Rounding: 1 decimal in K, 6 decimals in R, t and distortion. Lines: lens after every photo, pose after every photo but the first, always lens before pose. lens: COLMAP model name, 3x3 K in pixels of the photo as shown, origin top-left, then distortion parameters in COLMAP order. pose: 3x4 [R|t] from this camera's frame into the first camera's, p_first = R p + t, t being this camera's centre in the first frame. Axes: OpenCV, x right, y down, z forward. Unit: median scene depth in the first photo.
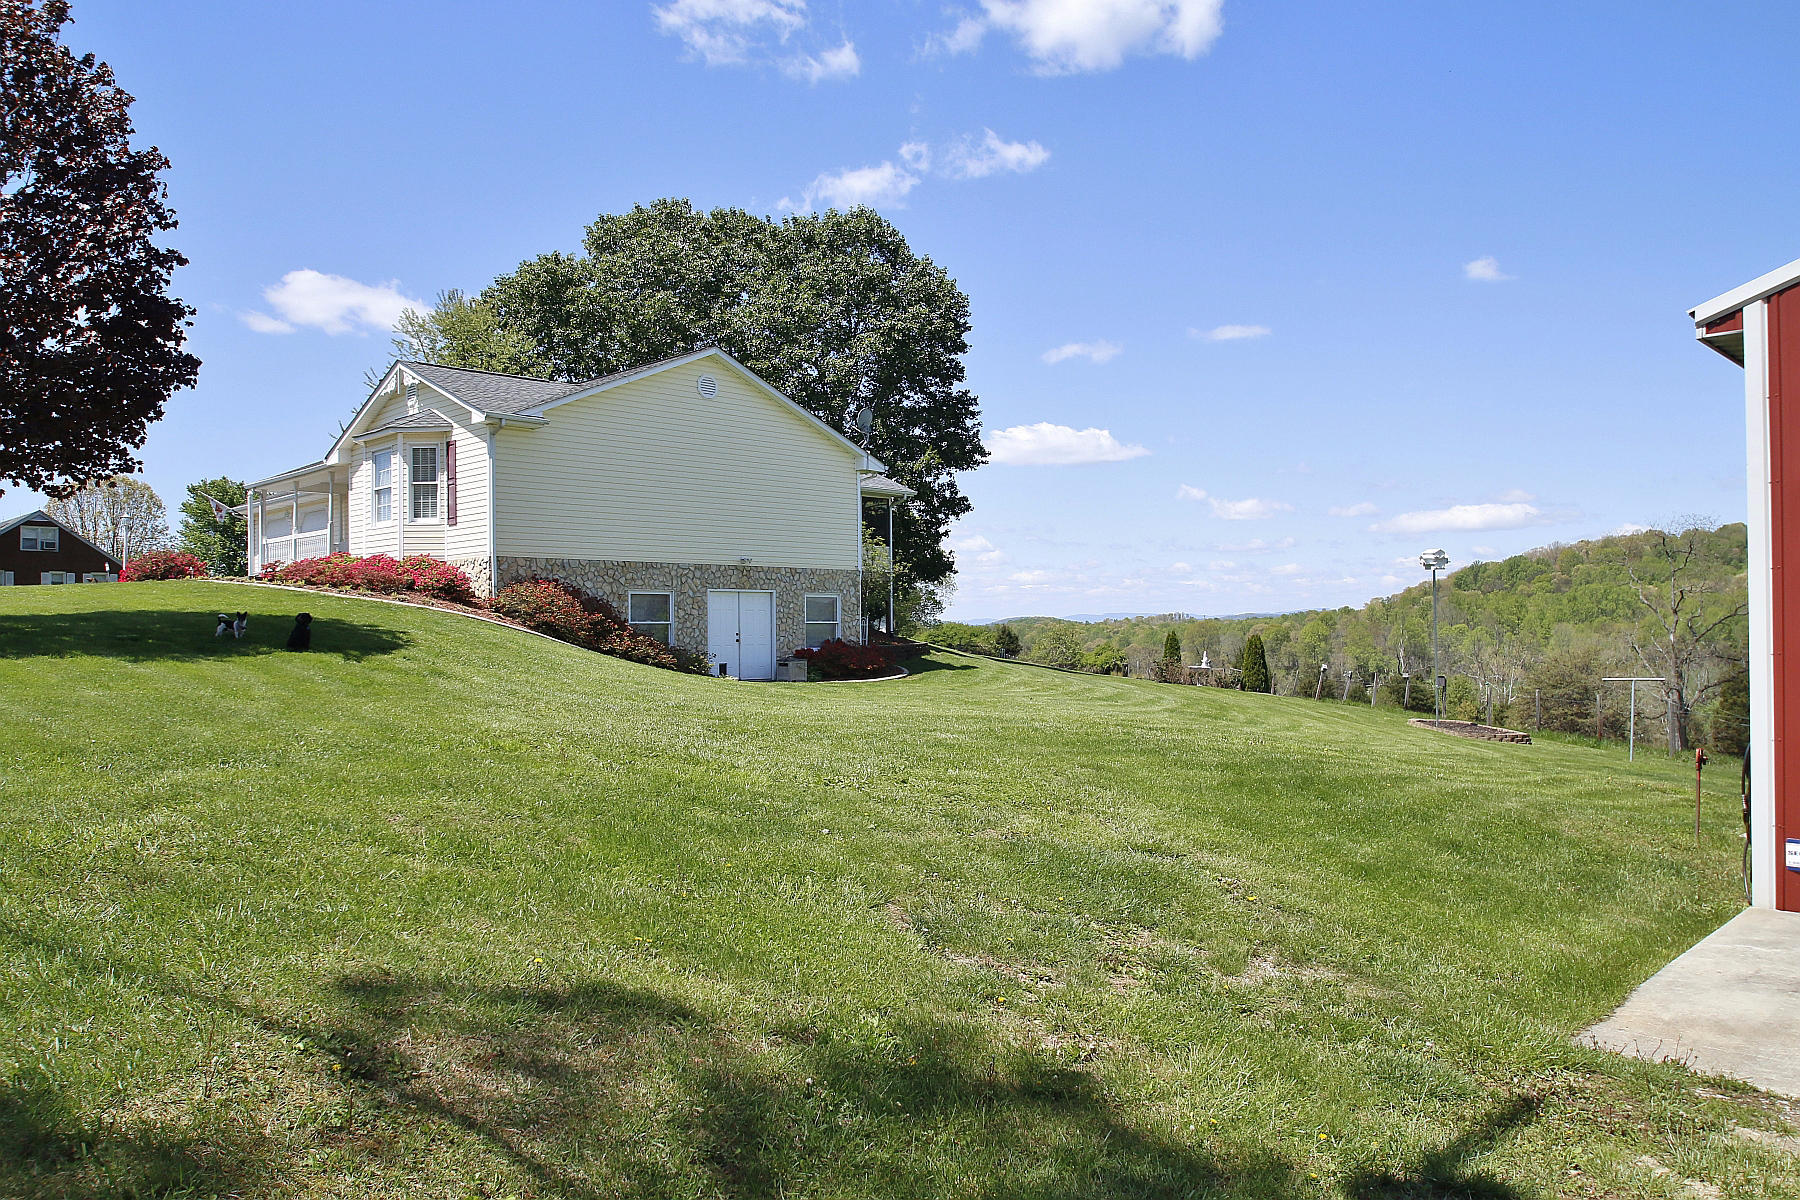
lens RADIAL K [[1343.8, 0, 947.9], [0, 1343.8, 609.4], [0, 0, 1]] dist [-0.032596, 0.002799]
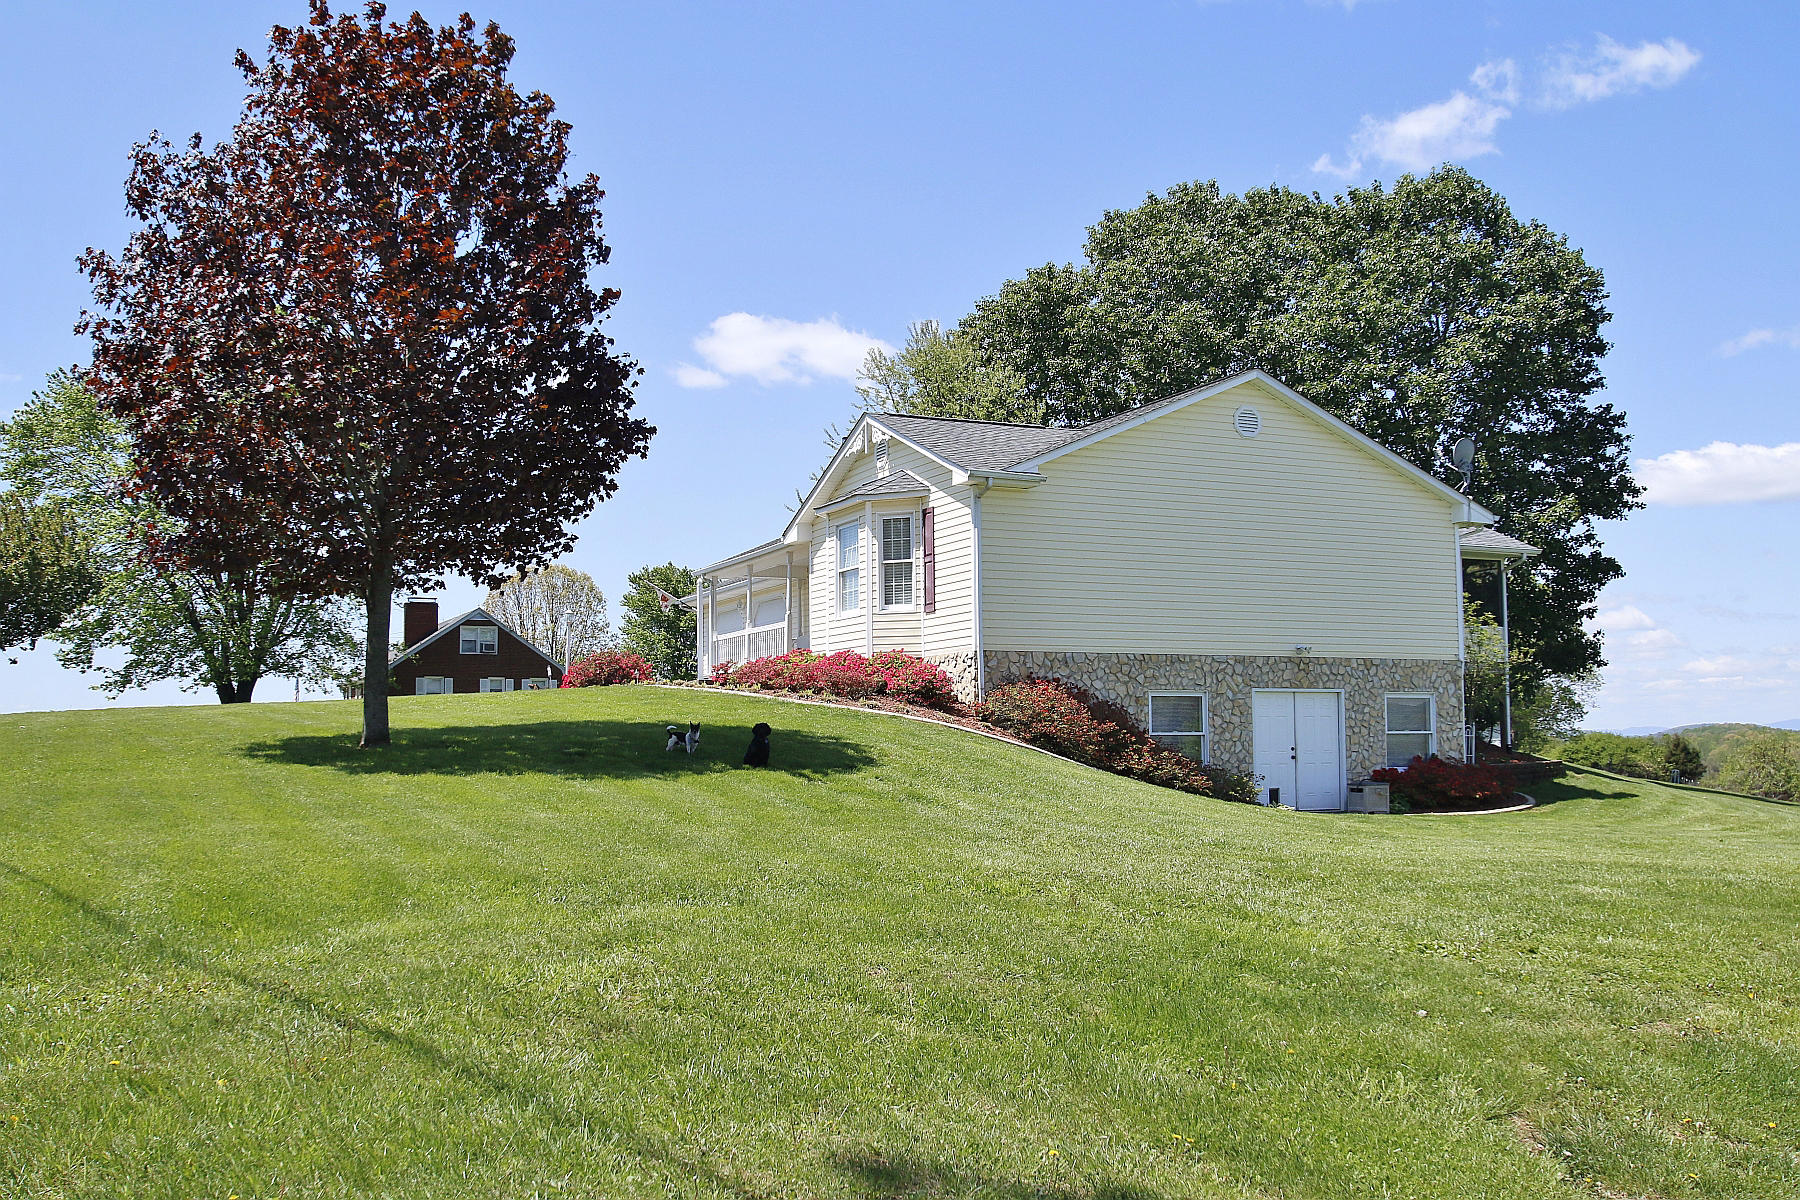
lens RADIAL K [[1799.1, 0, 900.0], [0, 1799.1, 600.0], [0, 0, 1]] dist [-0.061533, 0.023578]
pose [[0.932585, -0.029040, -0.359781, 0.000152], [0.005462, 0.997780, -0.066377, 0.000945], [0.360910, 0.059937, 0.930673, -0.009375]]
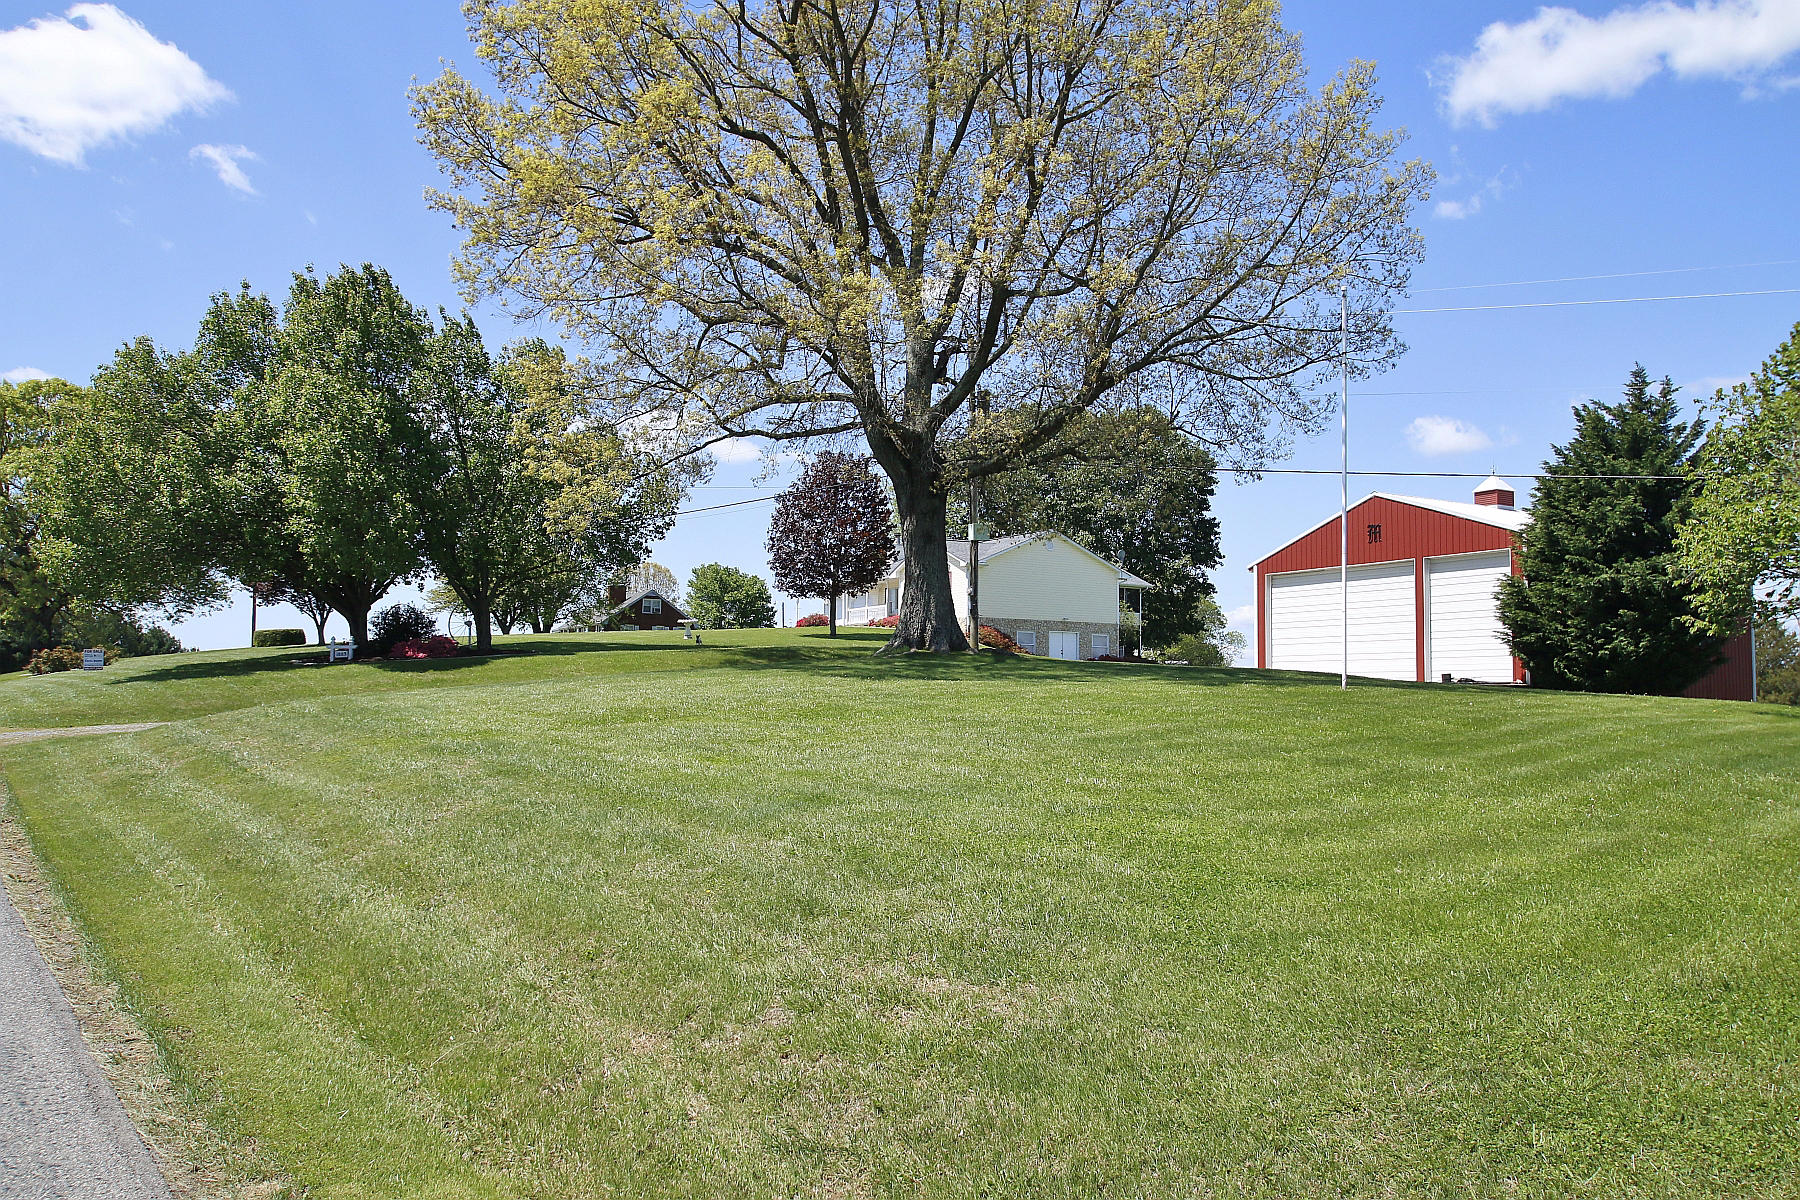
lens RADIAL K [[1343.8, 0, 947.9], [0, 1343.8, 609.4], [0, 0, 1]] dist [-0.032596, 0.002799]
pose [[0.965249, 0.002204, -0.261321, 0.301440], [-0.015160, 0.998753, -0.047573, 0.070853], [0.260890, 0.049882, 0.964079, -1.494748]]
